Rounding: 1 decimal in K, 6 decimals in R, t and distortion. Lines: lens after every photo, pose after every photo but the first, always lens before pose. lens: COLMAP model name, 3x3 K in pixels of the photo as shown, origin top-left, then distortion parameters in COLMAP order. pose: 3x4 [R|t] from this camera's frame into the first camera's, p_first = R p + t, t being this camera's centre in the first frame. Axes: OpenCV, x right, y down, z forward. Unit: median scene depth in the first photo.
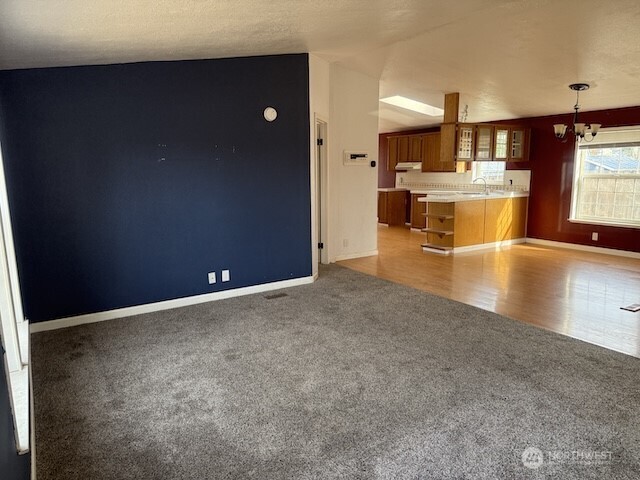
lens RADIAL K [[449.7, 0, 316.6], [0, 449.7, 245.0], [0, 0, 1]] dist [0.058668, -0.081933]
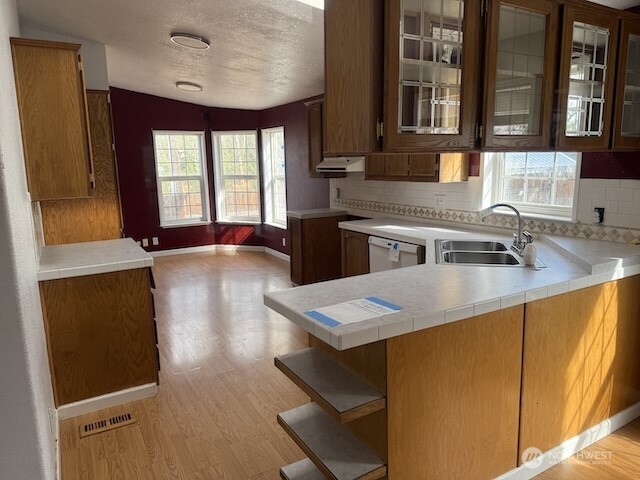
lens RADIAL K [[449.7, 0, 323.6], [0, 449.7, 236.2], [0, 0, 1]] dist [0.058668, -0.081933]
pose [[0.999170, -0.007271, -0.040078, 0.237916], [0.007067, 0.999961, -0.005226, -0.119392], [0.040114, 0.004938, 0.999183, 0.649371]]
